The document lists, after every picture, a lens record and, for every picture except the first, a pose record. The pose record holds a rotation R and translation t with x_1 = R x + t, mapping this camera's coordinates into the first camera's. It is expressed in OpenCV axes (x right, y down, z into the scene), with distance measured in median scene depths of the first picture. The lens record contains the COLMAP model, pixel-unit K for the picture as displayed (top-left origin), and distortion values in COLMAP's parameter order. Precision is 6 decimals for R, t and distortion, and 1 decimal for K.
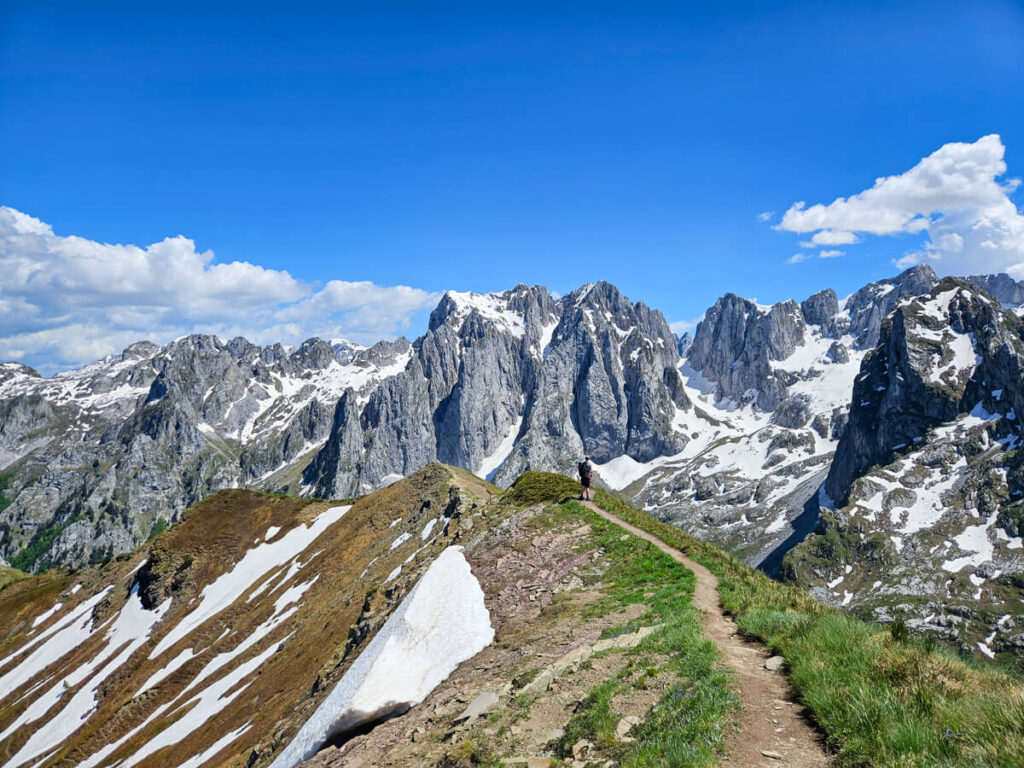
lens RADIAL K [[690.4, 0, 515.6], [0, 690.4, 378.0], [0, 0, 1]] dist [0.109147, -0.092615]
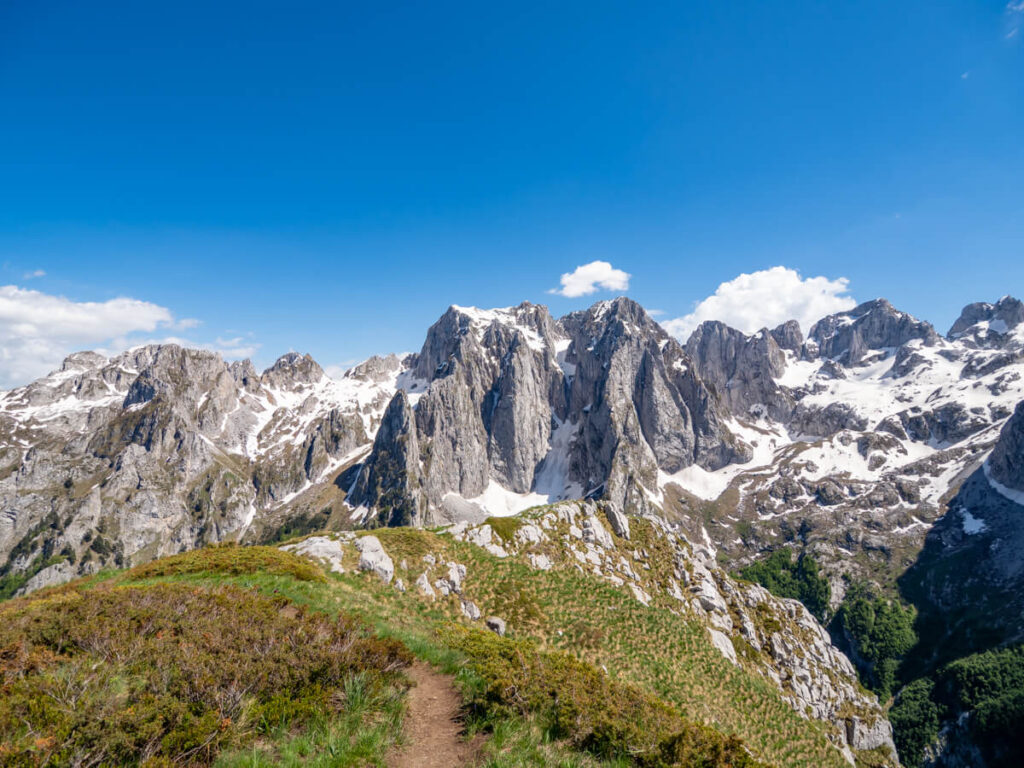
lens RADIAL K [[550.7, 0, 497.6], [0, 550.7, 390.3], [0, 0, 1]] dist [0.000904, -0.008536]
pose [[0.969524, 0.017347, 0.244382, -0.263925], [0.000044, 0.997478, -0.070981, 0.057047], [-0.244997, 0.068829, 0.967078, 0.297321]]
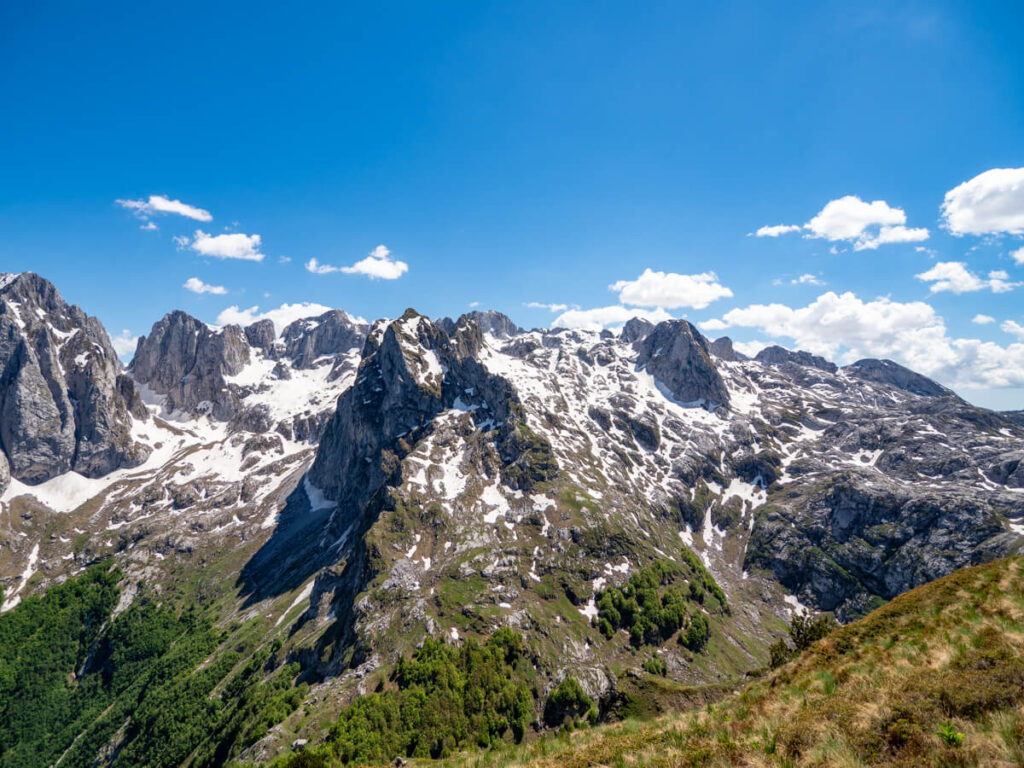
lens RADIAL K [[550.7, 0, 497.6], [0, 550.7, 390.3], [0, 0, 1]] dist [0.000904, -0.008536]
pose [[0.611511, 0.032032, 0.790587, -0.057081], [-0.008806, 0.999394, -0.033680, 0.025055], [-0.791187, 0.013634, 0.611422, 0.139235]]
